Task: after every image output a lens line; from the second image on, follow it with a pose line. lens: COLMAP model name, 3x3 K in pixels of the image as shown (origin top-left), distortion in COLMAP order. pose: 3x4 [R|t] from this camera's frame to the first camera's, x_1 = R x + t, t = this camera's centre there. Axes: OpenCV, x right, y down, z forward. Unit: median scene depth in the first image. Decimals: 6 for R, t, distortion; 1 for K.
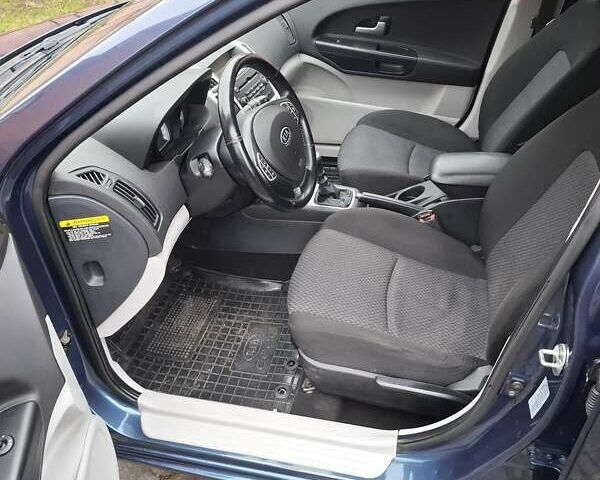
lens RADIAL K [[550.8, 0, 300.0], [0, 550.8, 240.0], [0, 0, 1]] dist [0.131941, -0.202866]
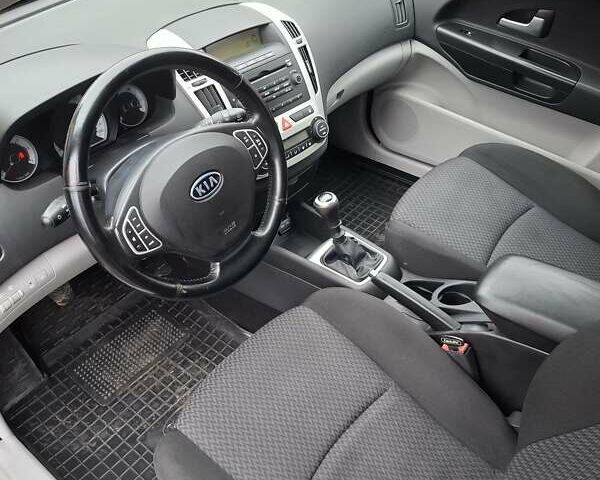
lens RADIAL K [[550.8, 0, 300.0], [0, 550.8, 240.0], [0, 0, 1]] dist [0.131941, -0.202866]
pose [[0.902321, 0.303251, -0.306358, 0.192434], [-0.274012, 0.952142, 0.135433, -0.164268], [0.332767, -0.038258, 0.942233, 0.287773]]
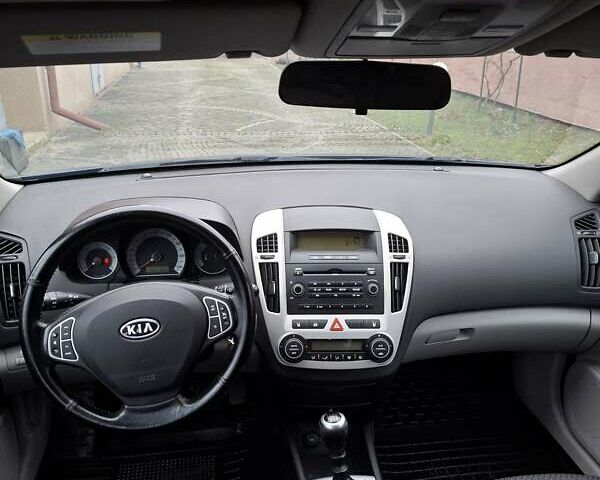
lens RADIAL K [[550.8, 0, 300.0], [0, 550.8, 240.0], [0, 0, 1]] dist [0.131941, -0.202866]
pose [[0.371883, 0.389530, -0.842597, 0.390375], [-0.582180, 0.804866, 0.115140, -0.315188], [0.723028, 0.447724, 0.526093, 0.491006]]
